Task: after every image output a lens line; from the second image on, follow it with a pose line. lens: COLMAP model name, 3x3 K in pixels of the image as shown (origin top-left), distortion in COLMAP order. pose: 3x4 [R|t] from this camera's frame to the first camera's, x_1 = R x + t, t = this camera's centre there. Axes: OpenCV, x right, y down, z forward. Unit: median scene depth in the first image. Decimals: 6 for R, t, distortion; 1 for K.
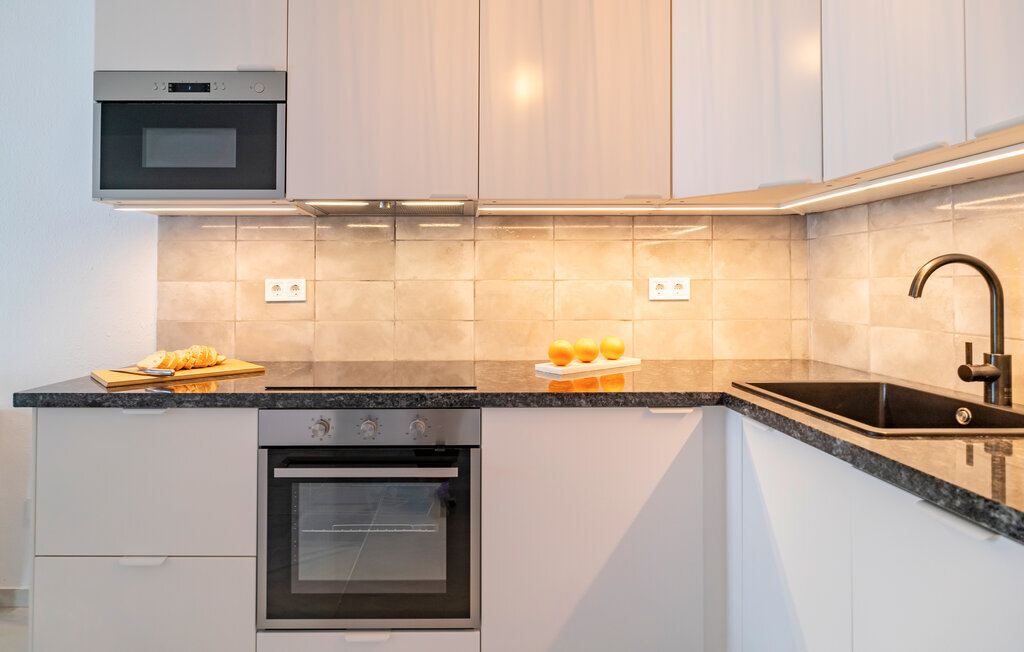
lens RADIAL K [[538.7, 0, 474.8], [0, 538.7, 279.4], [0, 0, 1]] dist [0.000066, 0.000992]
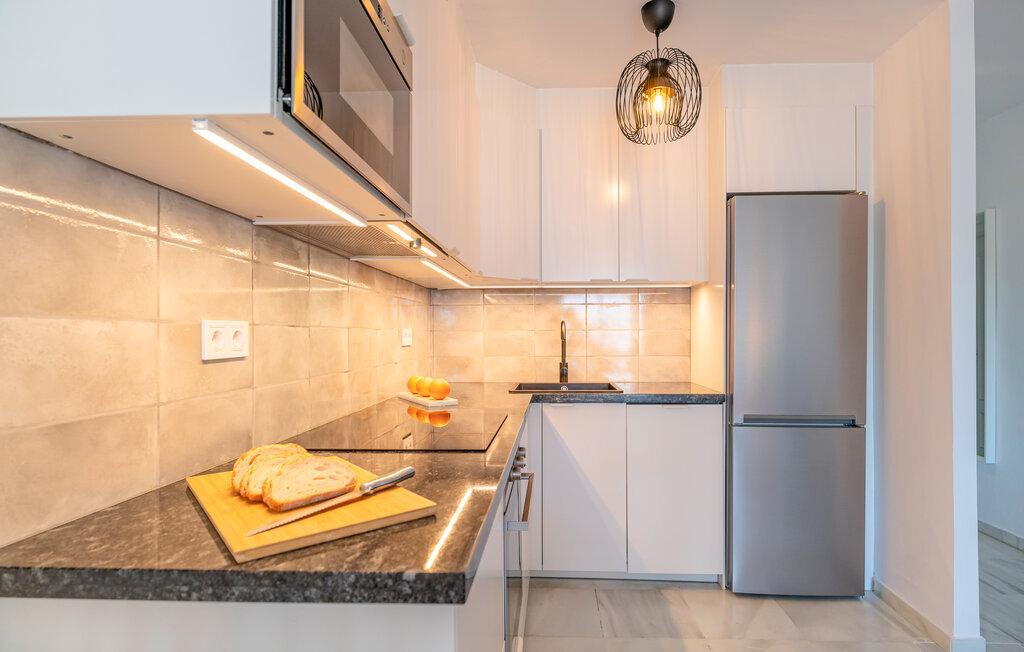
lens RADIAL K [[538.7, 0, 539.1], [0, 538.7, 334.0], [0, 0, 1]] dist [0.000066, 0.000992]
pose [[0.031977, 0.005200, 0.999475, -1.066904], [-0.011258, 0.999925, -0.004842, 0.015076], [-0.999425, -0.011097, 0.032033, 0.752472]]
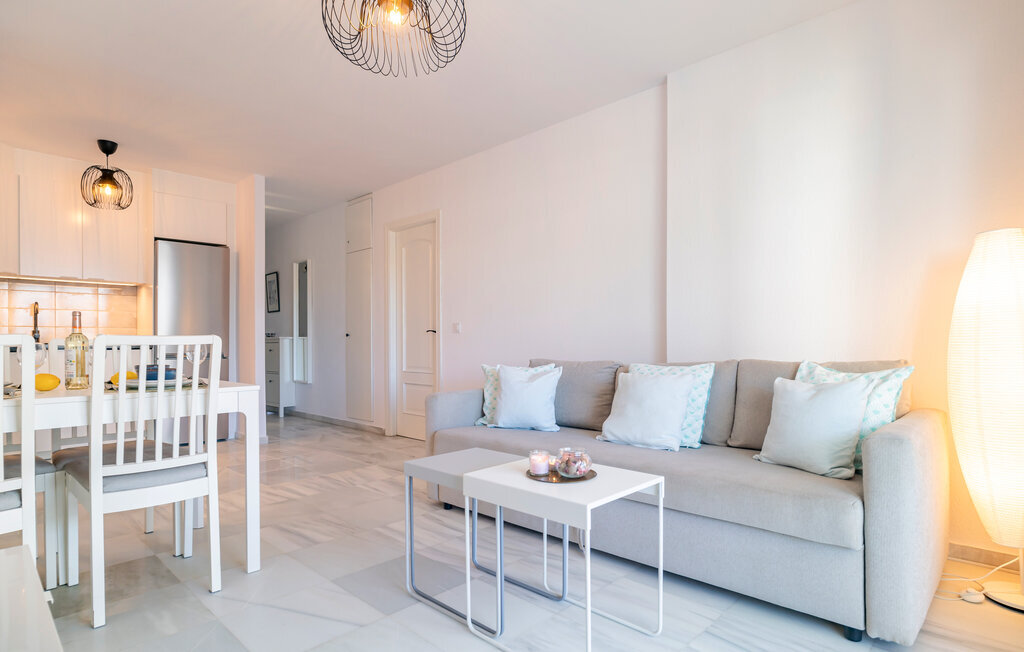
lens RADIAL K [[538.7, 0, 504.3], [0, 538.7, 338.6], [0, 0, 1]] dist [0.000066, 0.000992]
pose [[-0.699959, 0.011085, 0.714097, -2.771286], [-0.003192, 0.999821, -0.018649, 0.181869], [-0.714175, -0.015333, -0.699799, 0.933995]]
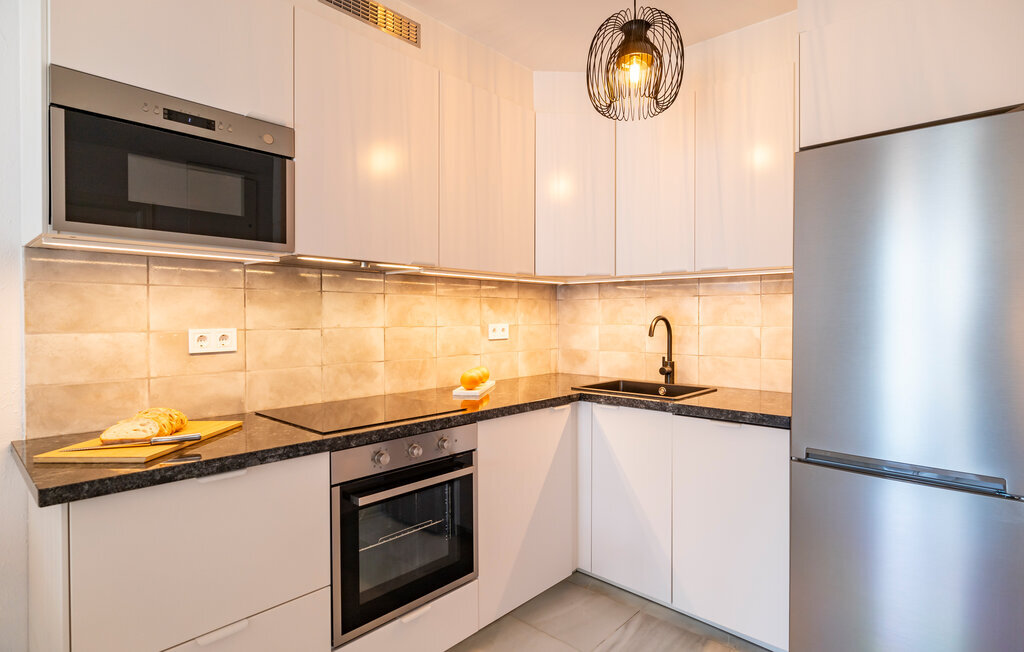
lens RADIAL K [[538.7, 0, 510.1], [0, 538.7, 325.0], [0, 0, 1]] dist [0.000066, 0.000992]
pose [[0.677333, -0.009437, 0.735616, -0.799770], [-0.011982, 0.999644, 0.023857, -0.040820], [-0.735579, -0.024973, 0.676978, -0.005892]]
